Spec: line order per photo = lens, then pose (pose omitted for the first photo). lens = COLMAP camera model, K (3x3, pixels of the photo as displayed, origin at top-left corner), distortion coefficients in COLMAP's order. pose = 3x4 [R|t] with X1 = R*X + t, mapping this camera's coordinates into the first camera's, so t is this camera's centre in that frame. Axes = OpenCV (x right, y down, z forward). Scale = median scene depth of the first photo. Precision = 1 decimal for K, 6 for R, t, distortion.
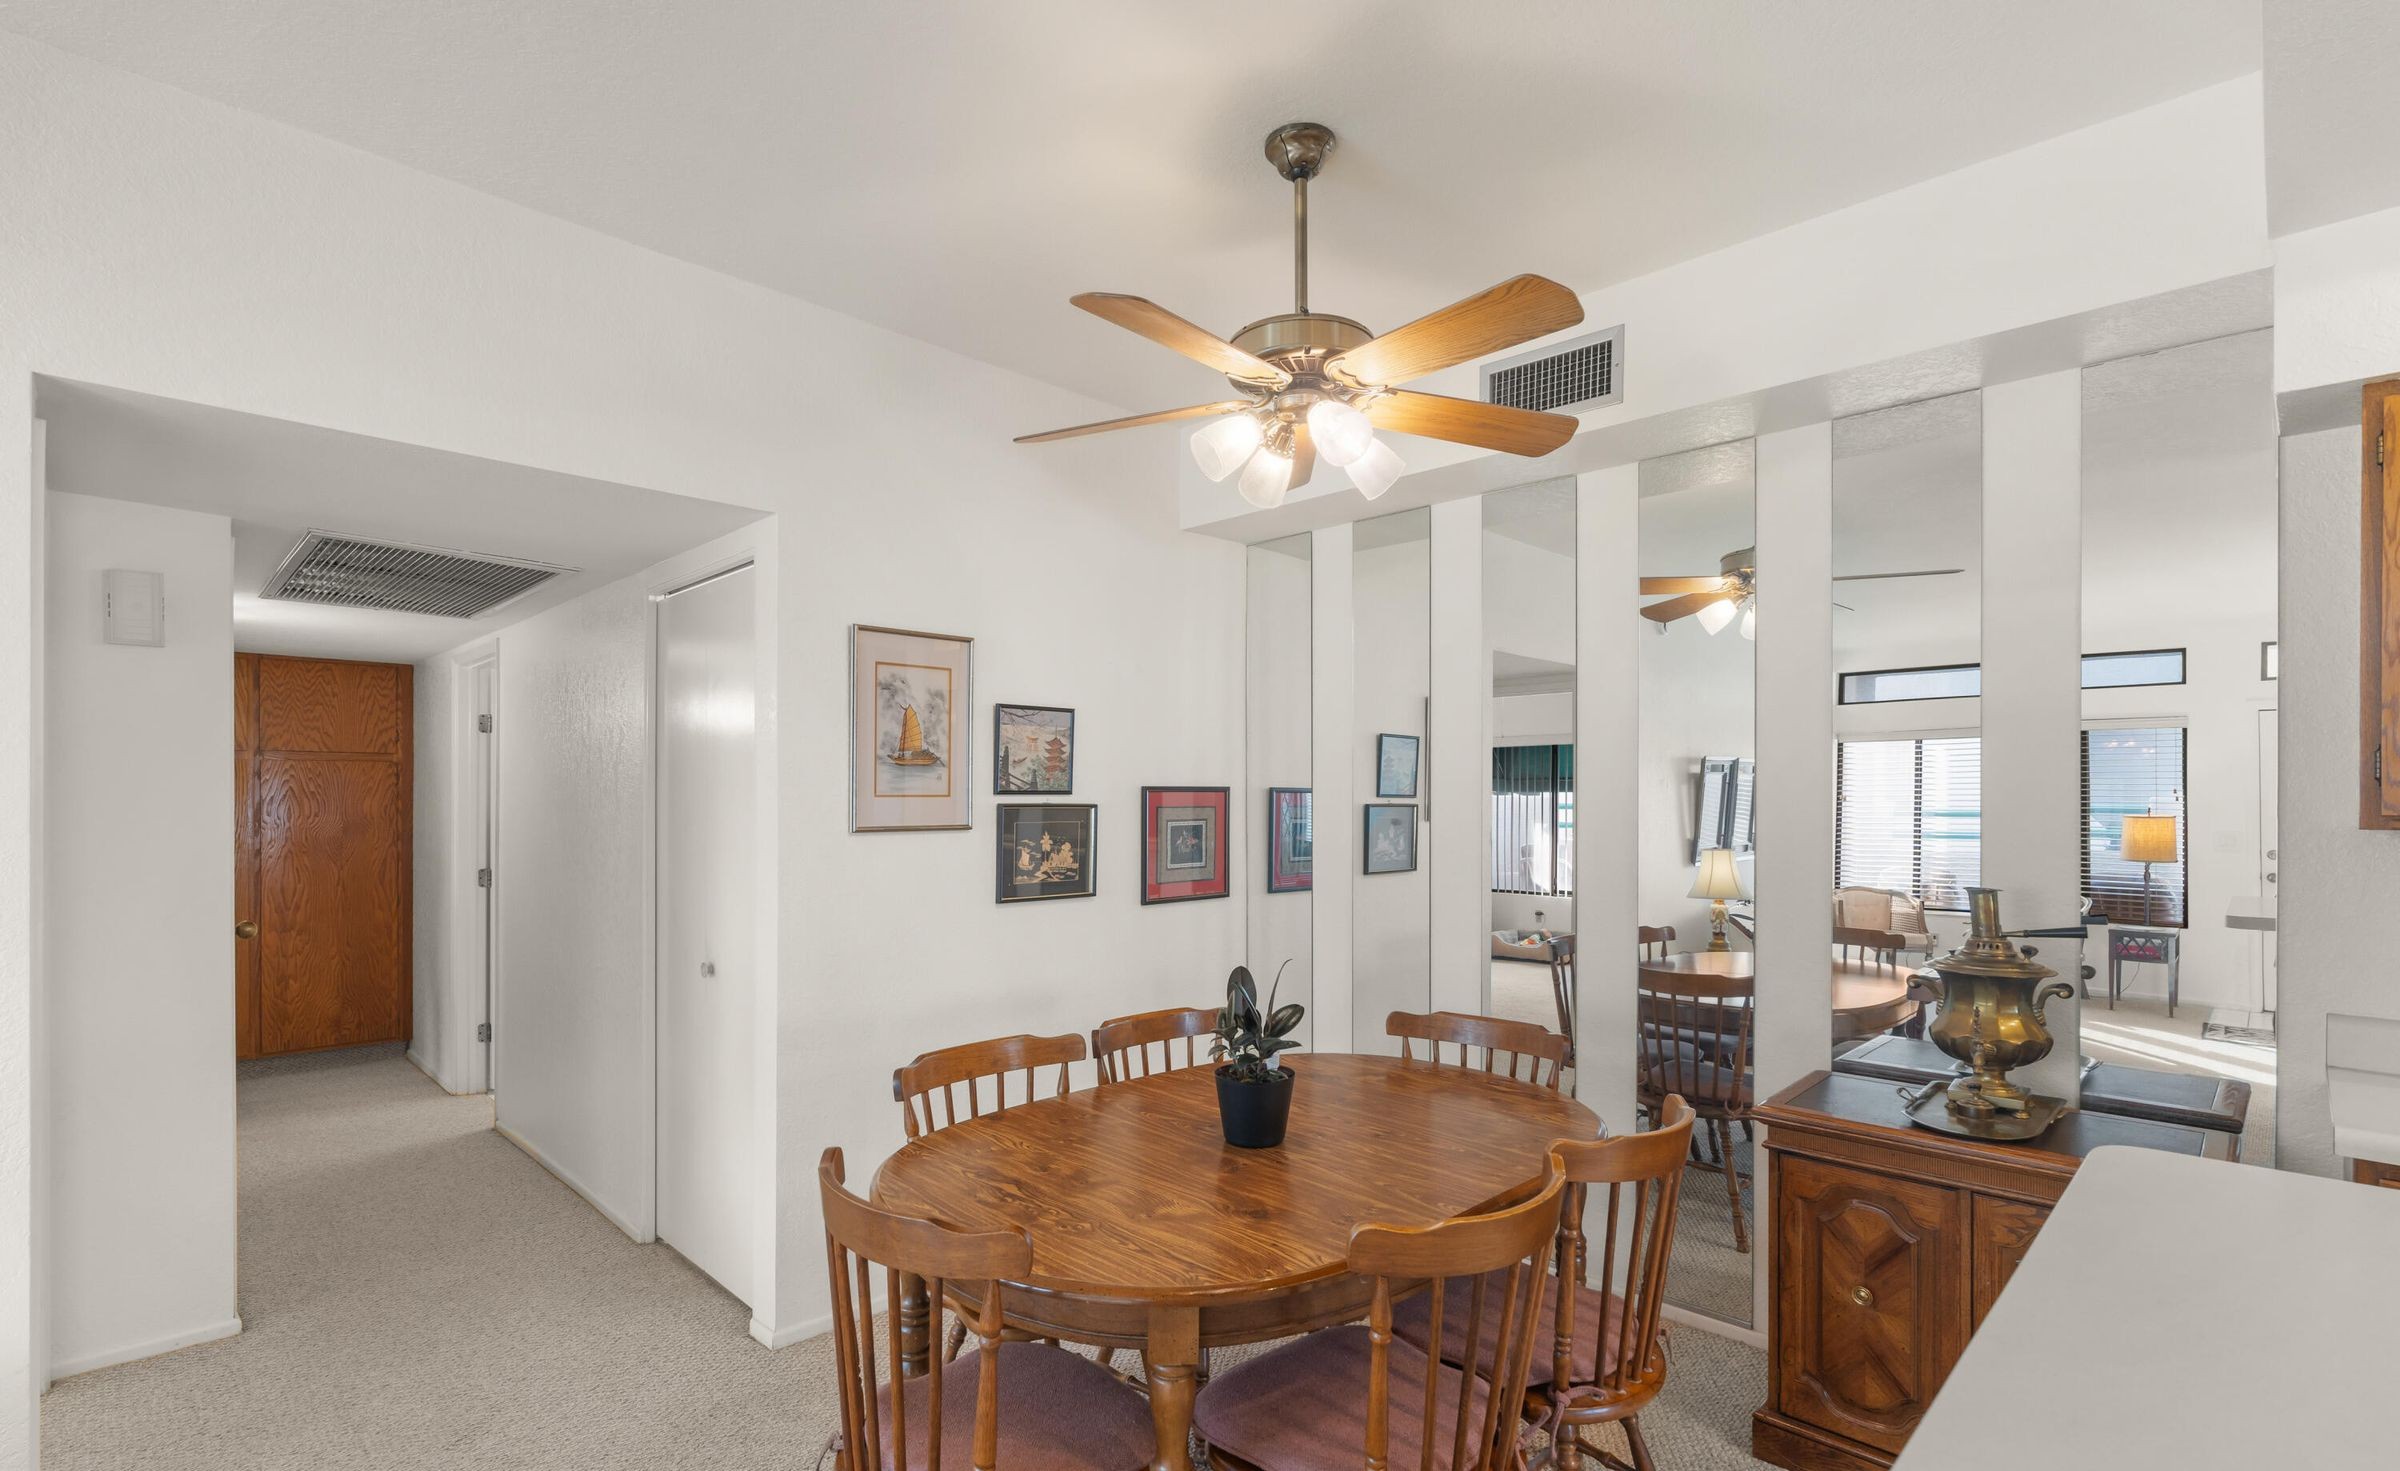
lens RADIAL K [[1084.2, 0, 1185.8], [0, 1084.2, 804.4], [0, 0, 1]] dist [-0.003634, -0.000154]
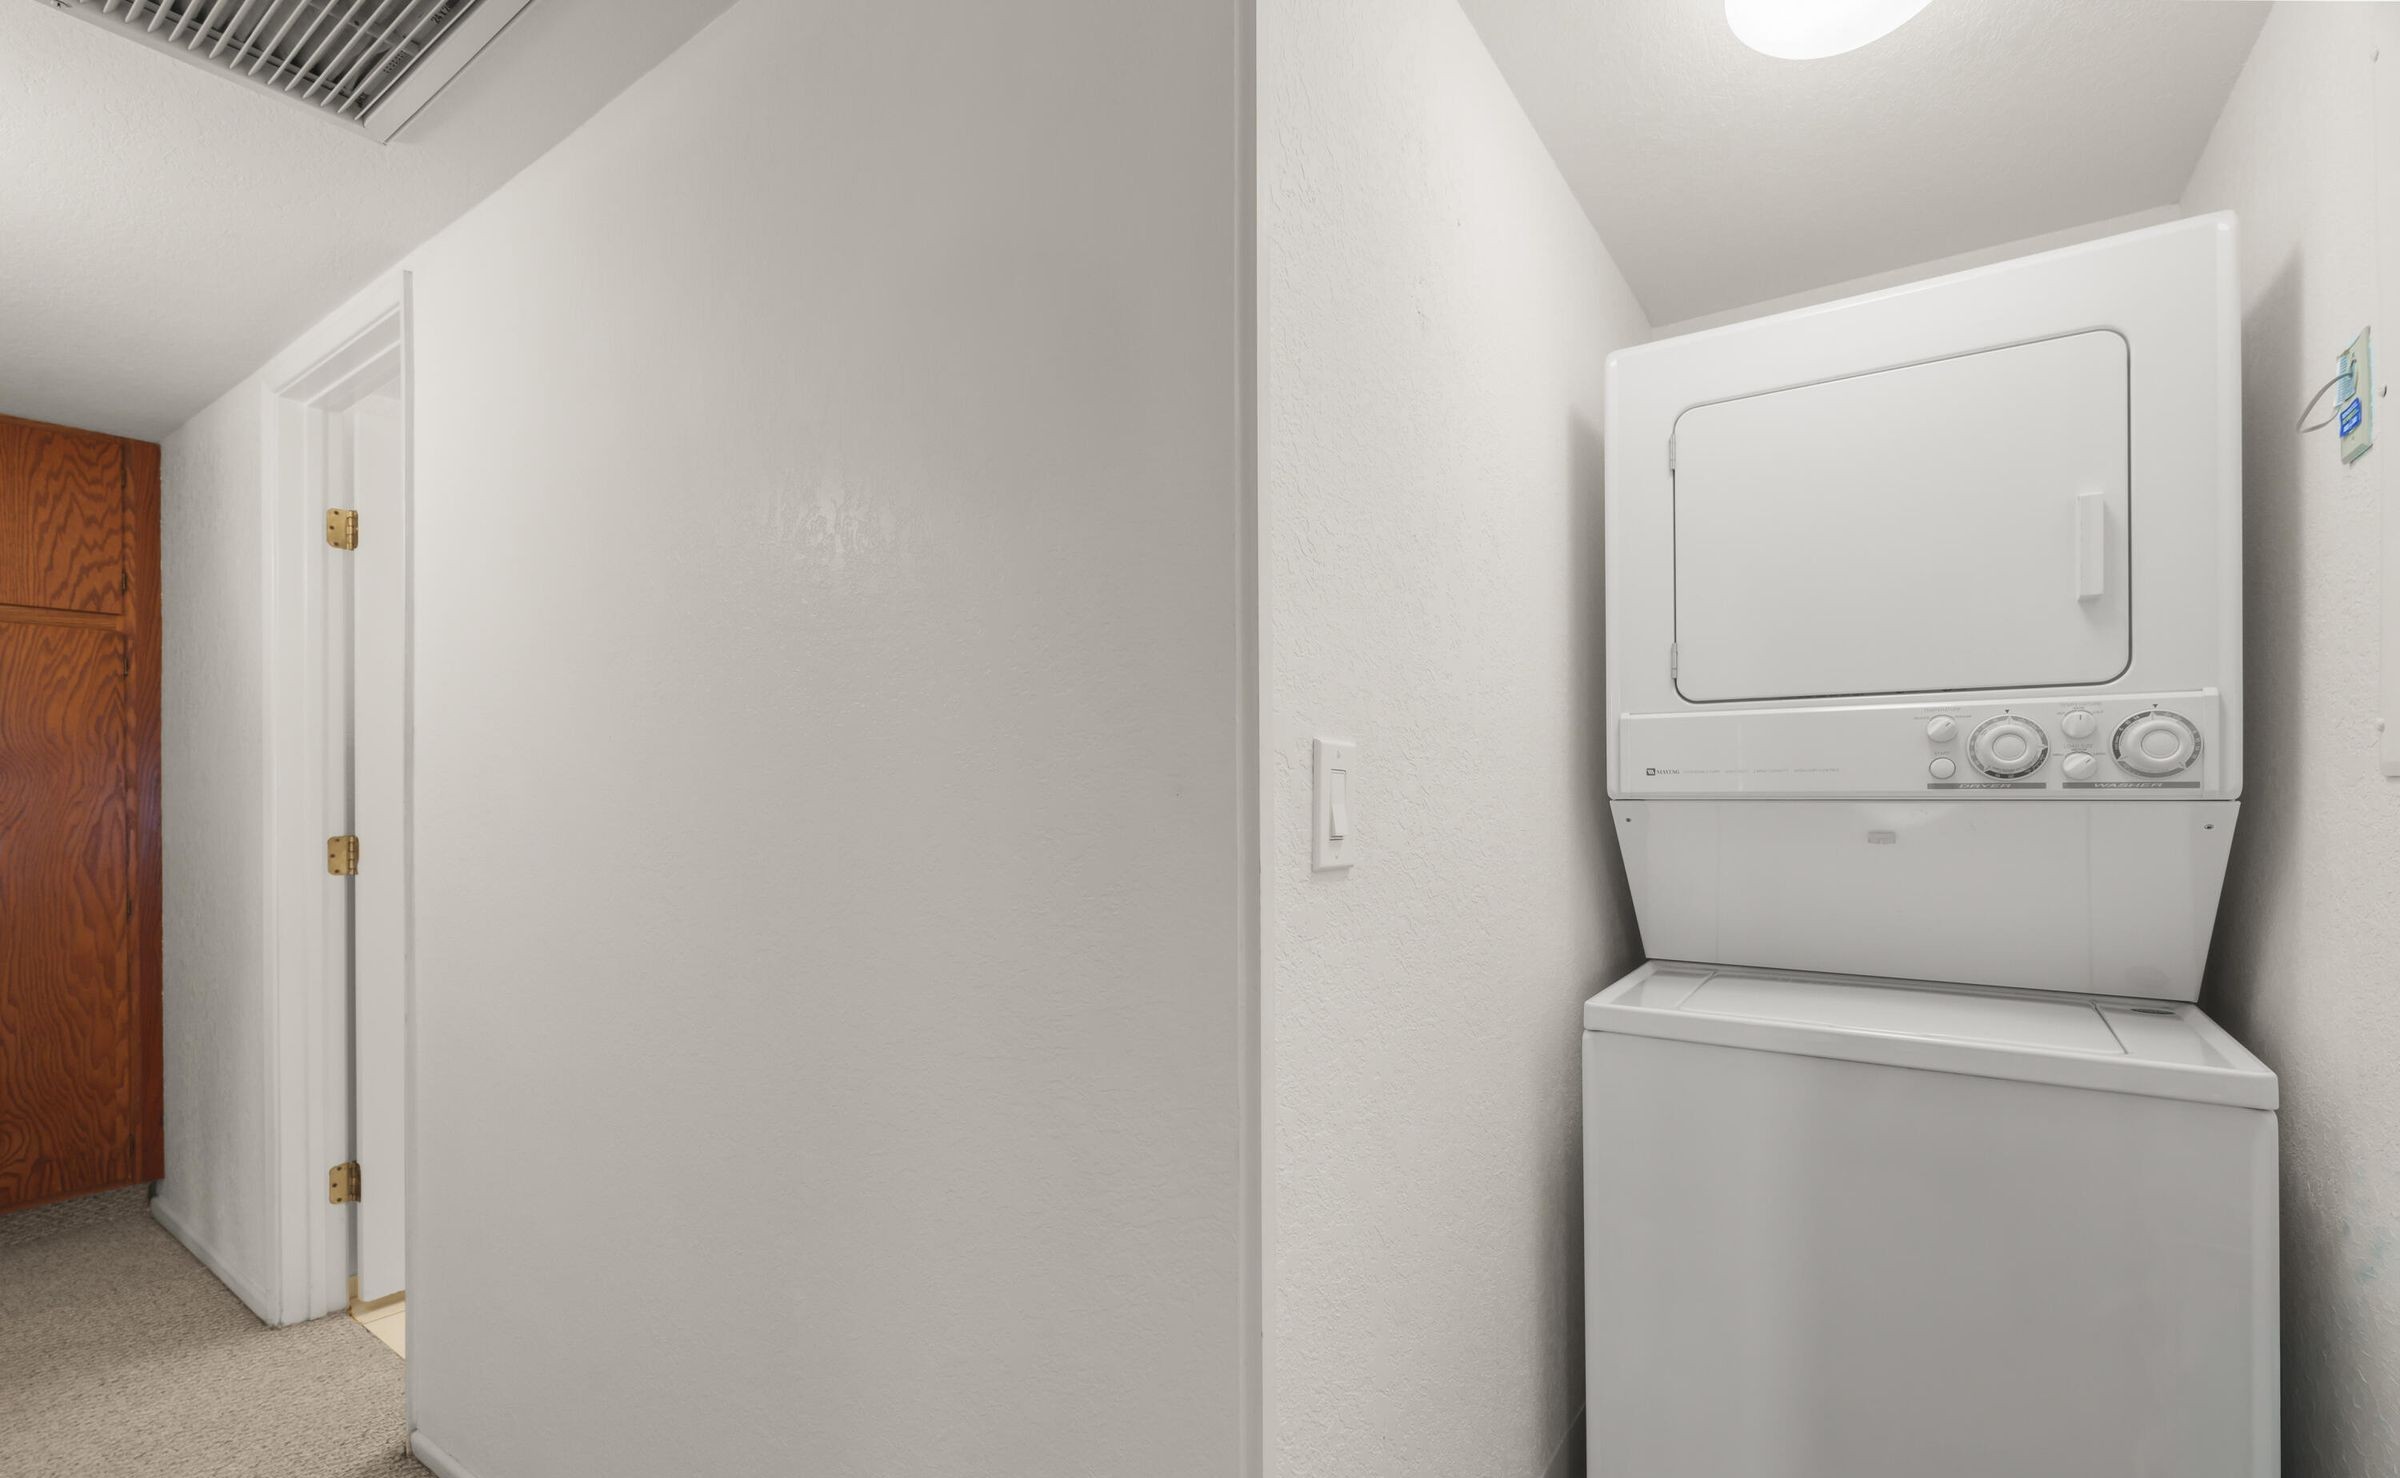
lens RADIAL K [[1058.8, 0, 1197.3], [0, 1058.8, 807.8], [0, 0, 1]] dist [-0.001854, -0.000707]
pose [[0.985800, -0.001776, 0.167913, -0.346502], [0.000632, 0.999976, 0.006865, 0.042971], [-0.167922, -0.006661, 0.985778, 0.467767]]
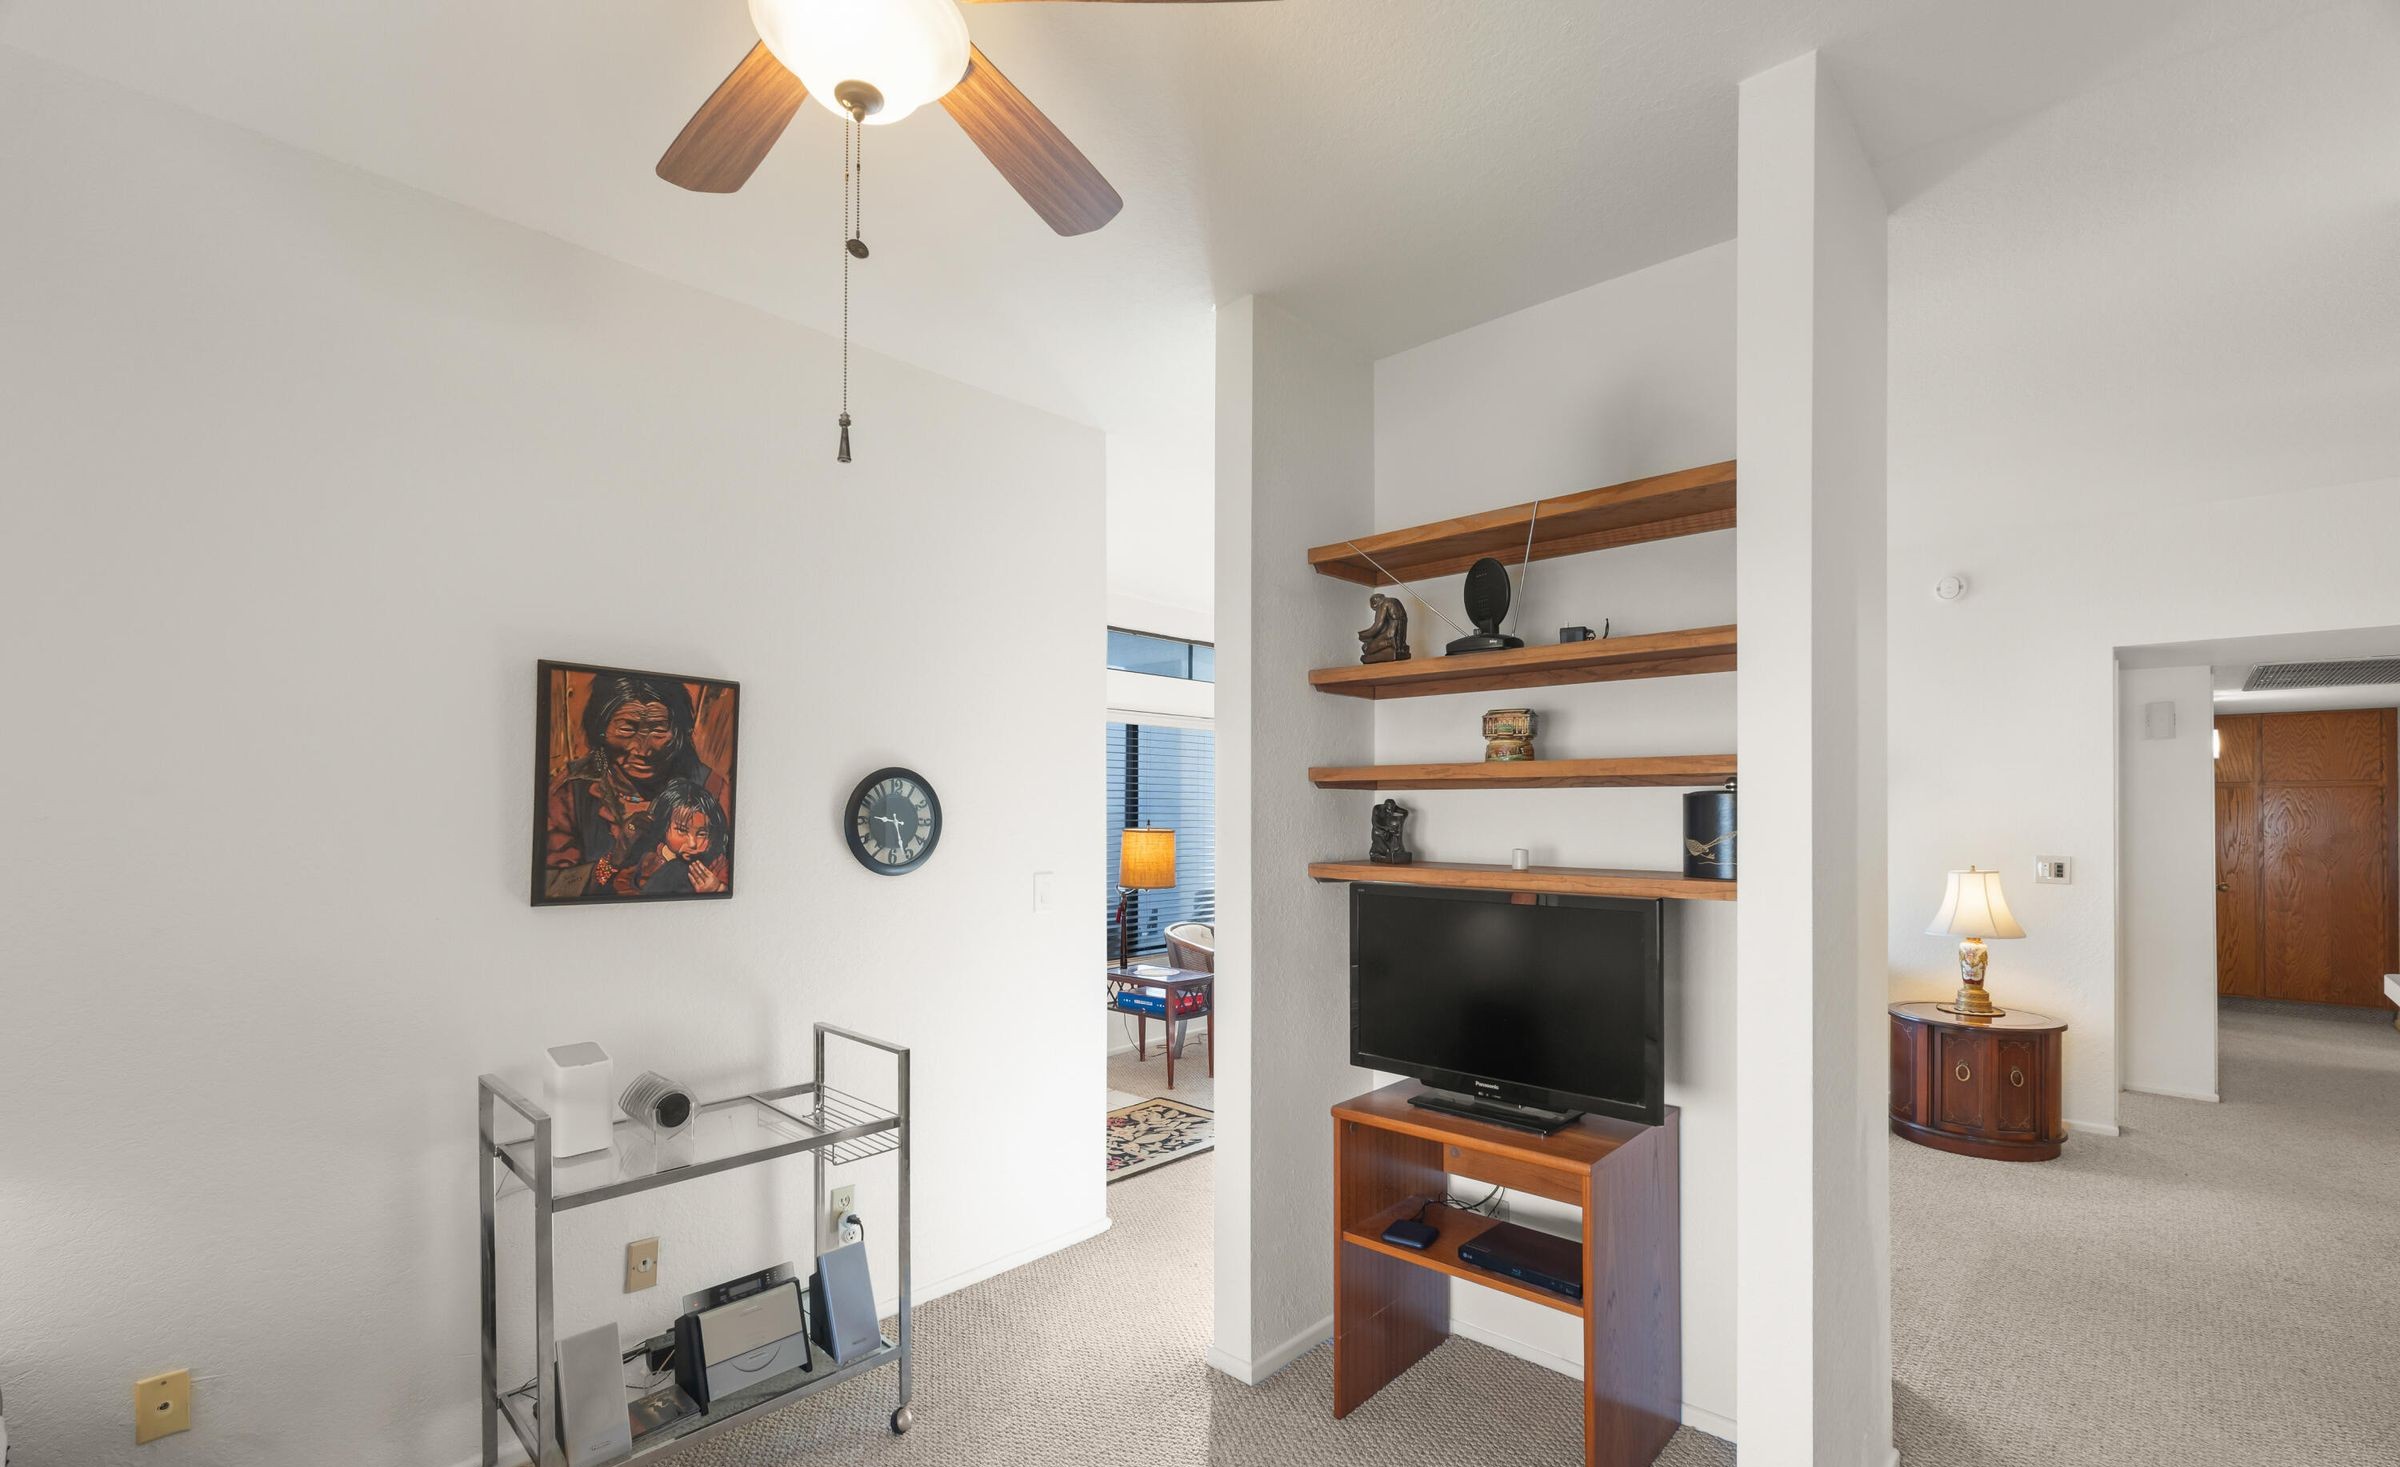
lens RADIAL K [[1057.8, 0, 1193.0], [0, 1057.8, 813.5], [0, 0, 1]] dist [-0.002188, 0.000133]
pose [[0.031194, -0.007546, -0.999485, 0.490520], [-0.001044, 0.999971, -0.007582, 0.003319], [0.999513, 0.001280, 0.031186, -0.453103]]
